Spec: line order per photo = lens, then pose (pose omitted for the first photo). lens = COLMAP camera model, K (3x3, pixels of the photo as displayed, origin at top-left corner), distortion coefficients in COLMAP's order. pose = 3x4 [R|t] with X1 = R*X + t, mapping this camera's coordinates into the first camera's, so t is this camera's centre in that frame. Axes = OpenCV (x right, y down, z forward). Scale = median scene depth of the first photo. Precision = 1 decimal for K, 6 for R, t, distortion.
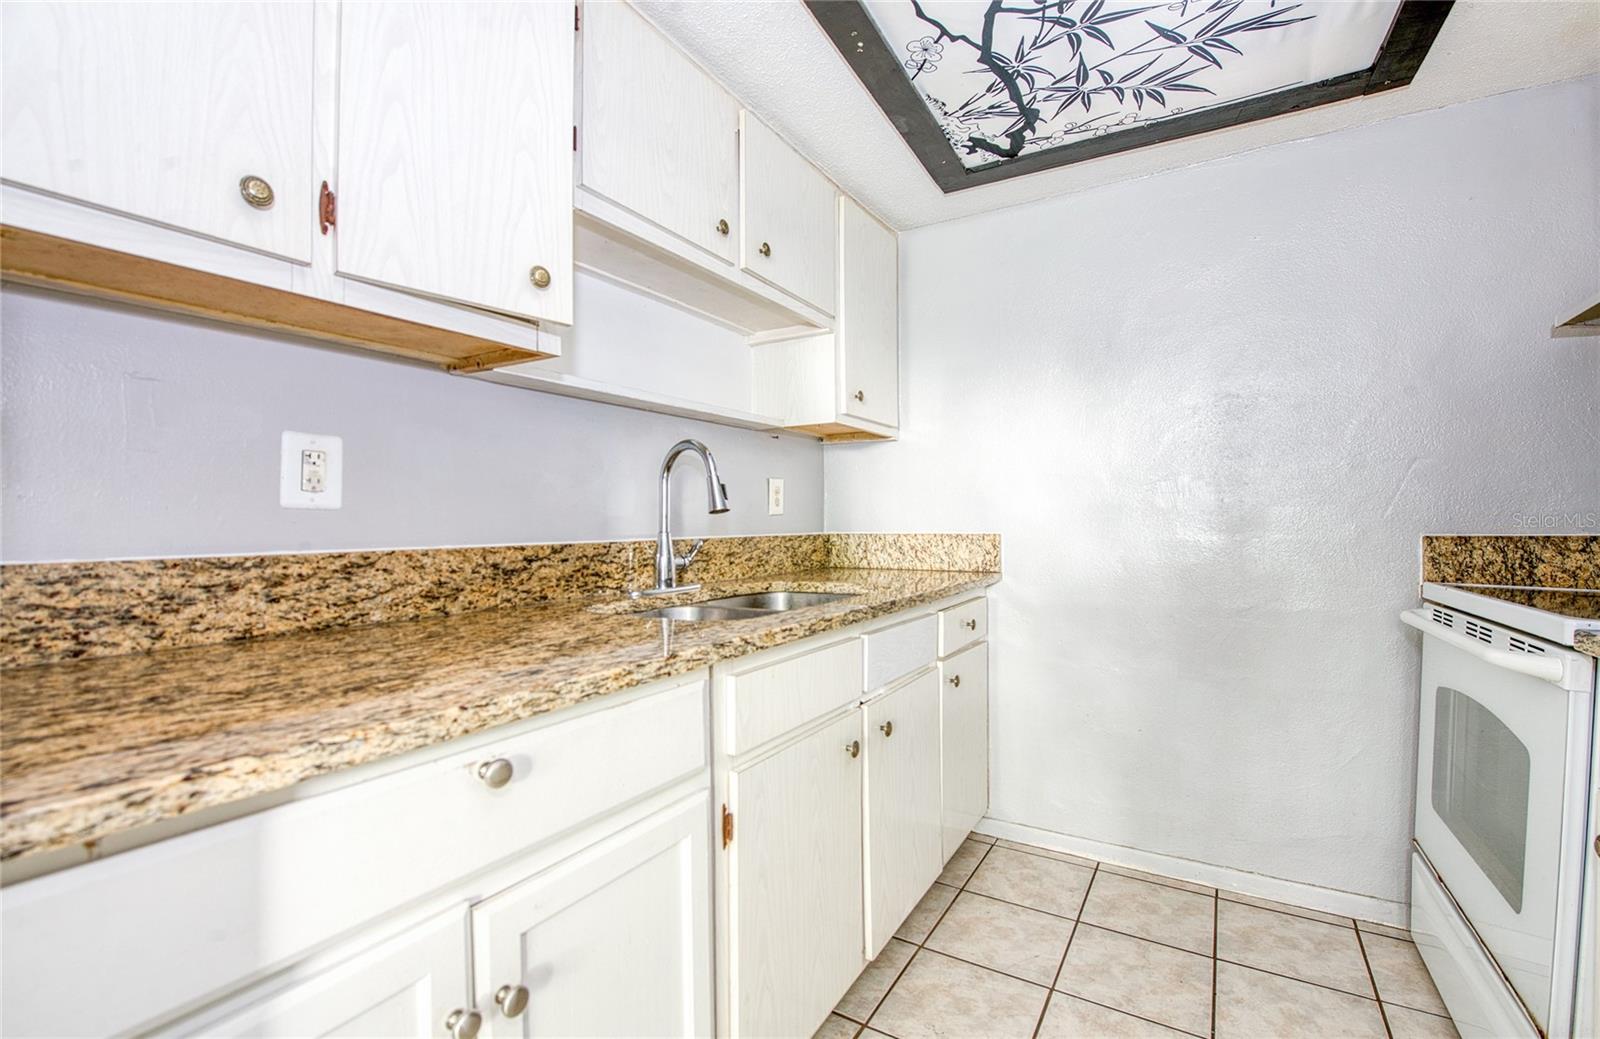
lens RADIAL K [[720.2, 0, 822.9], [0, 720.2, 520.9], [0, 0, 1]] dist [-0.001734, -0.009449]
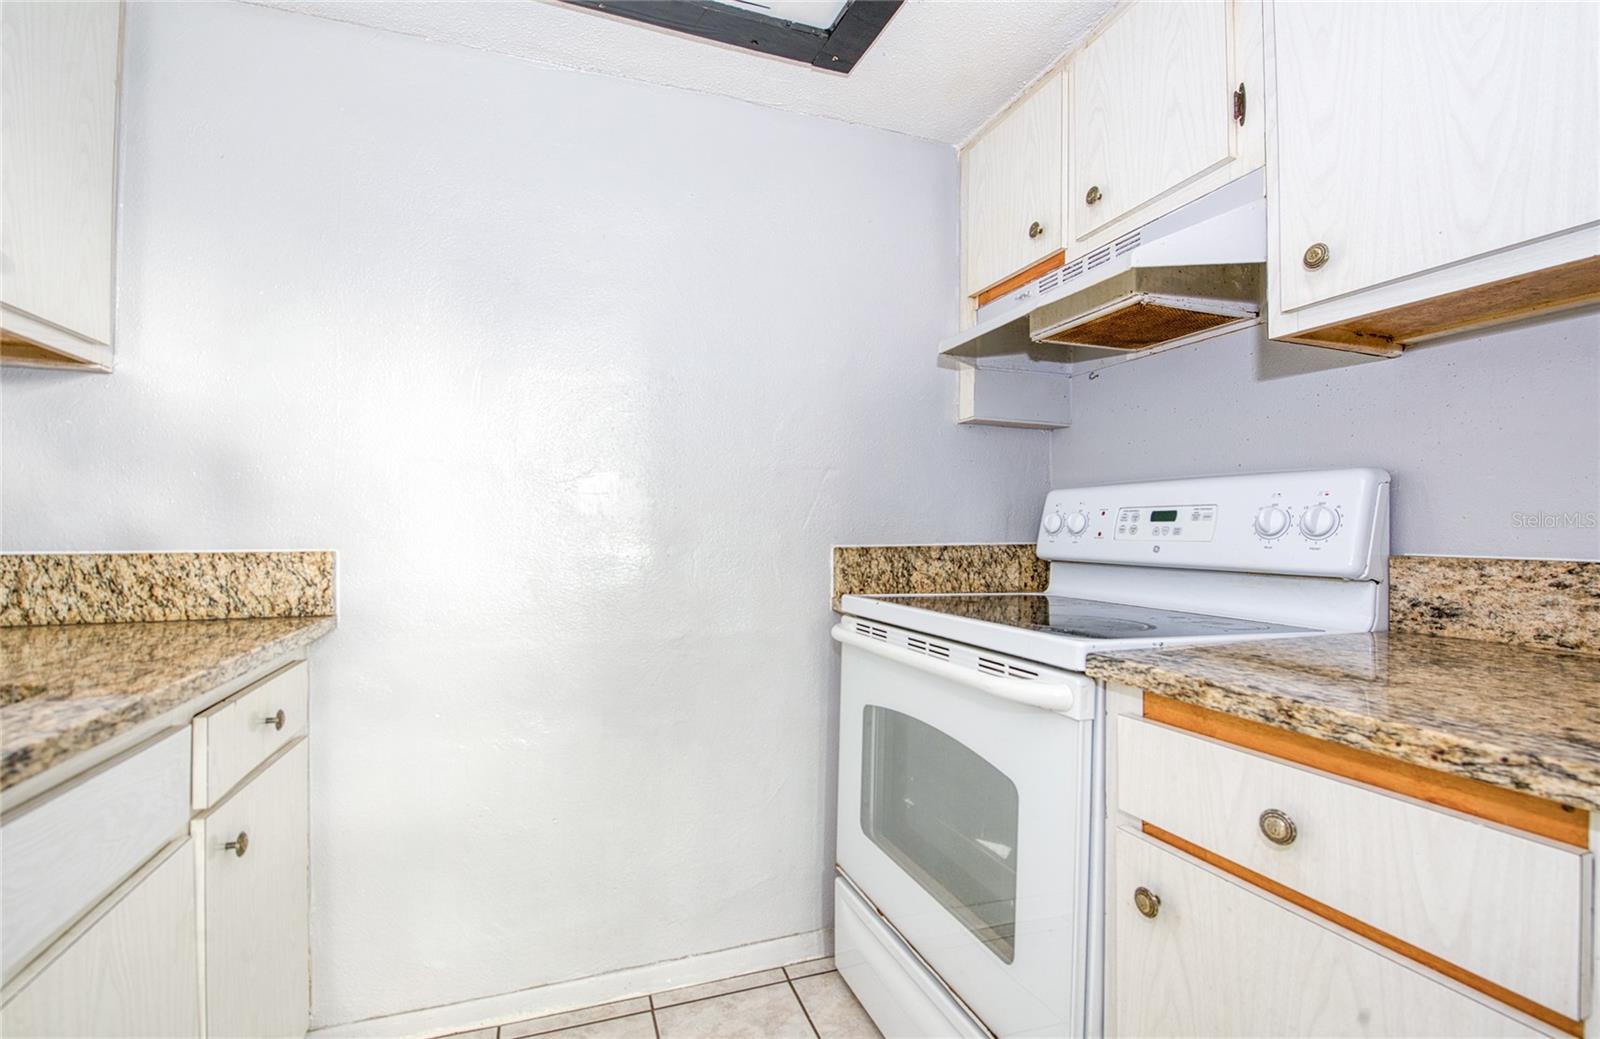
lens RADIAL K [[705.9, 0, 800.9], [0, 705.9, 520.8], [0, 0, 1]] dist [-0.014092, -0.000057]
pose [[0.661412, 0.013373, 0.749903, 0.080964], [-0.004244, 0.999892, -0.014088, -0.001618], [-0.750011, 0.006136, 0.661397, 0.404426]]
